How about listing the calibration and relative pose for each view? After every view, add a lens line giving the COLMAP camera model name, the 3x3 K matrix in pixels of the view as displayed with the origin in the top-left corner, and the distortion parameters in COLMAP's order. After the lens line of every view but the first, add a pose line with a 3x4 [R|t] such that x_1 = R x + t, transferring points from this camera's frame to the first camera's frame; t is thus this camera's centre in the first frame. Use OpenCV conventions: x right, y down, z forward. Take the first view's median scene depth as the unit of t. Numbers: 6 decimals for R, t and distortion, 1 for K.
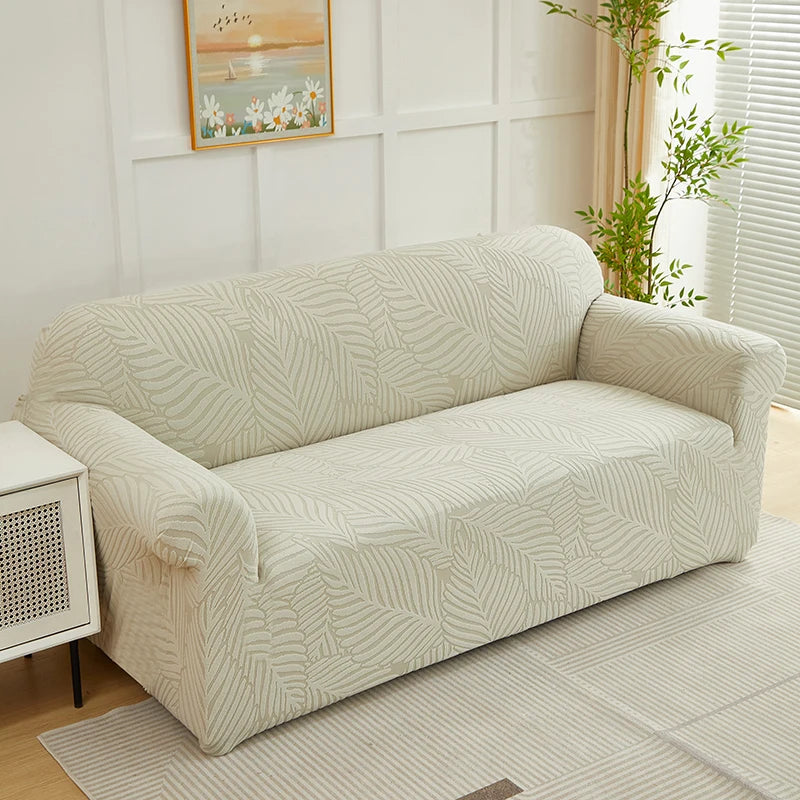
lens RADIAL K [[1466.3, 0, 417.7], [0, 1466.3, 398.3], [0, 0, 1]] dist [0.012437, 0.105948]
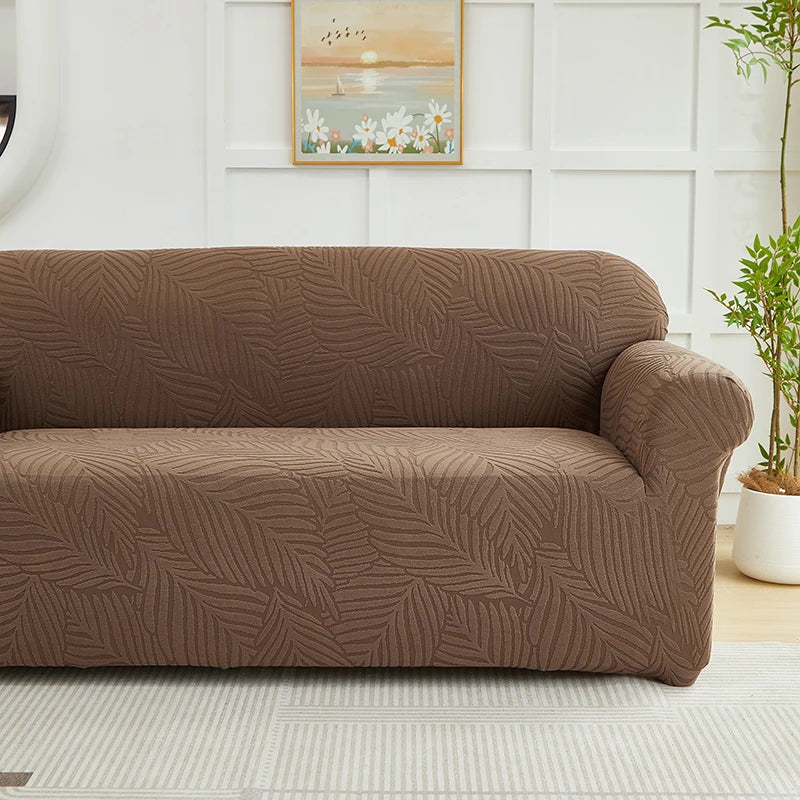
lens RADIAL K [[1446.5, 0, 395.4], [0, 1446.5, 350.1], [0, 0, 1]] dist [0.013971, 0.000823]
pose [[0.806407, 0.074307, -0.586674, 0.463783], [-0.196058, 0.969559, -0.146687, 0.076569], [0.557915, 0.233311, 0.796427, 0.293434]]
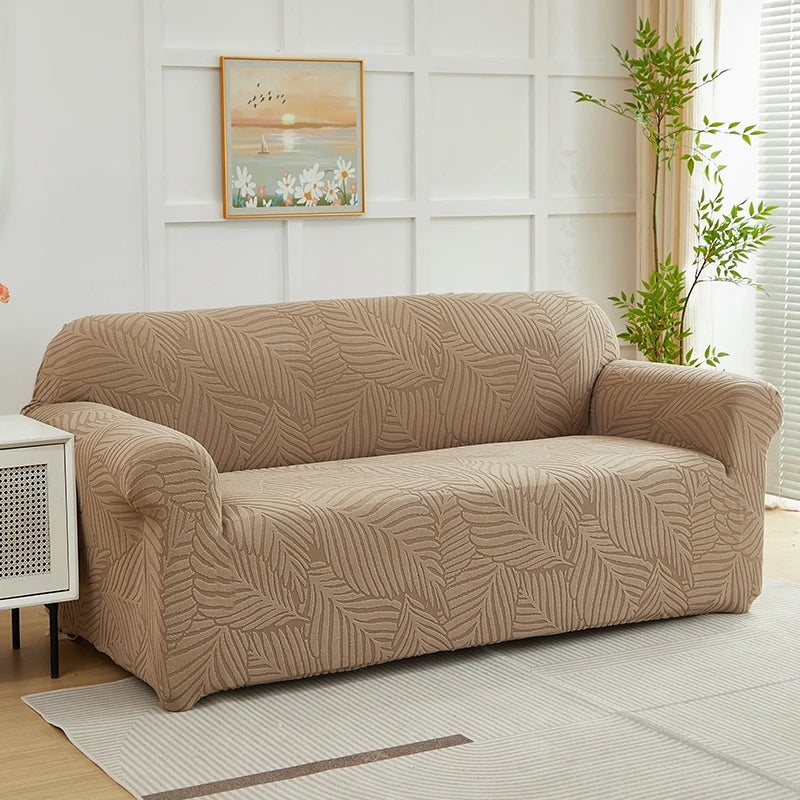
lens RADIAL K [[1678.6, 0, 400.0], [0, 1678.6, 400.0], [0, 0, 1]] dist [-0.020527, -0.073916]
pose [[0.993322, 0.014122, -0.114505, 0.107201], [-0.035138, 0.982361, -0.183663, 0.168894], [0.109891, 0.186460, 0.976297, -0.124638]]
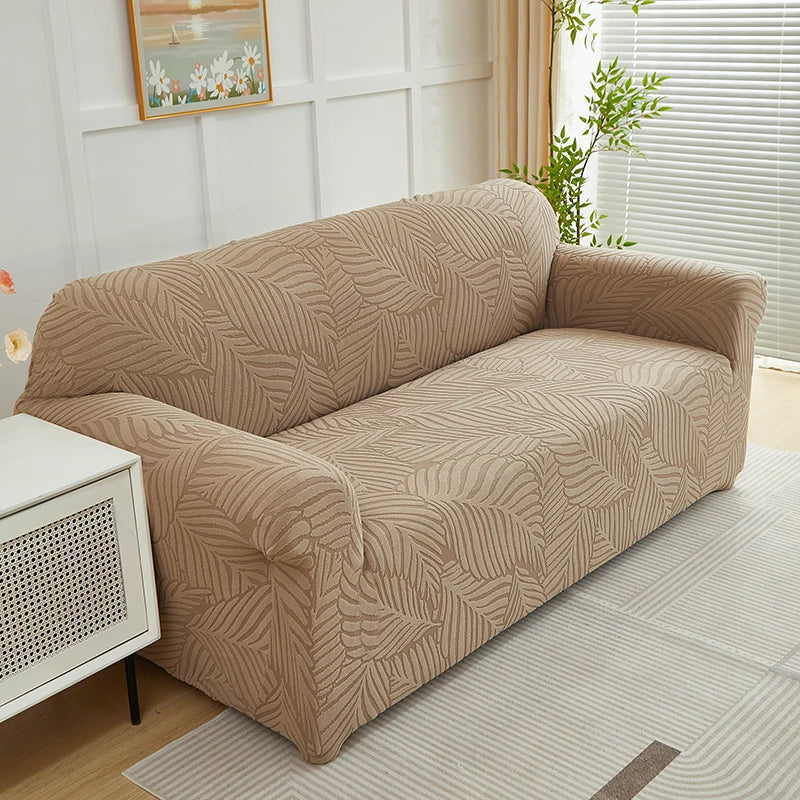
lens RADIAL K [[1169.9, 0, 410.3], [0, 1169.9, 422.9], [0, 0, 1]] dist [-0.000629, -0.031069]
pose [[0.976587, -0.097347, 0.191837, -0.143628], [0.089065, 0.994701, 0.051350, 0.002944], [-0.195819, -0.033062, 0.980083, 0.210165]]
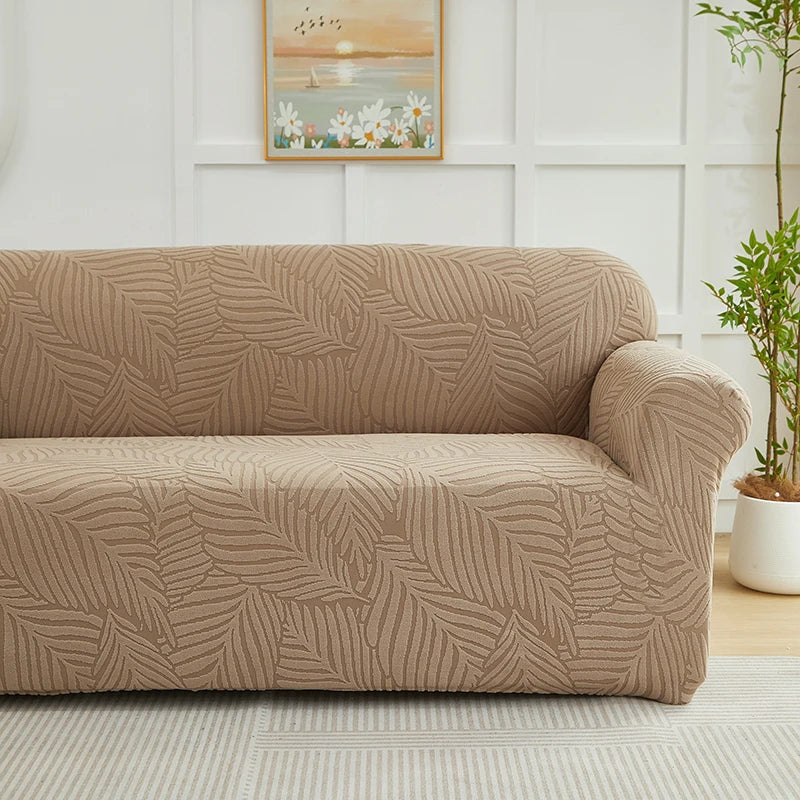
lens RADIAL K [[1469.9, 0, 402.0], [0, 1469.9, 362.8], [0, 0, 1]] dist [0.003360, -0.001351]
pose [[0.820096, 0.070497, -0.567866, 0.445161], [-0.185075, 0.971721, -0.146649, 0.074691], [0.541469, 0.225364, 0.809952, 0.313059]]
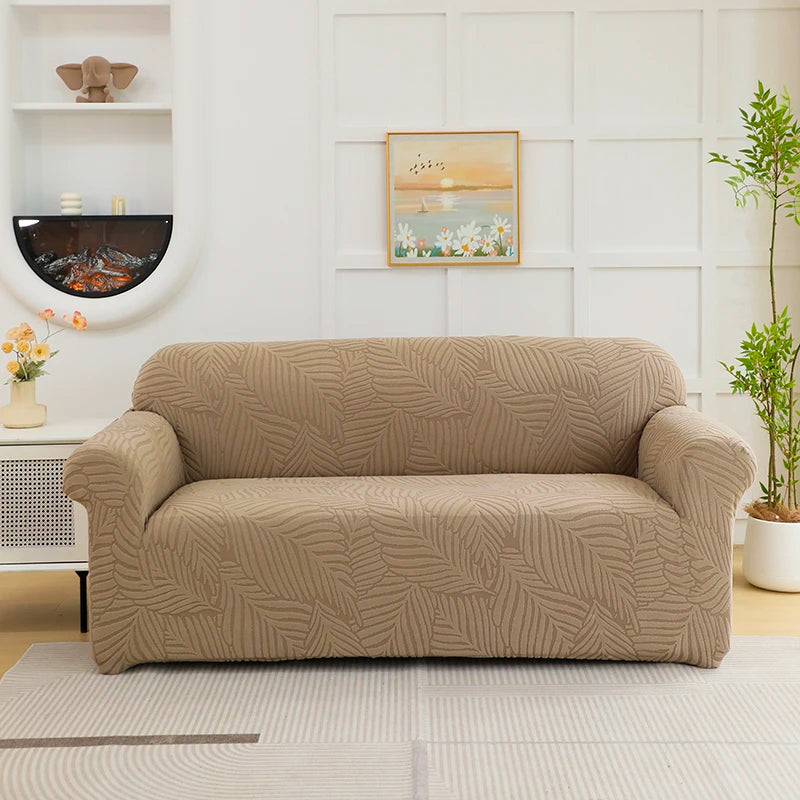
lens RADIAL K [[1365.3, 0, 400.6], [0, 1365.3, 298.3], [0, 0, 1]] dist [0.084236, 0.024380]
pose [[0.810068, 0.030688, -0.585533, 0.527528], [-0.181837, 0.962541, -0.201119, 0.088791], [0.557428, 0.269392, 0.785304, 0.093113]]
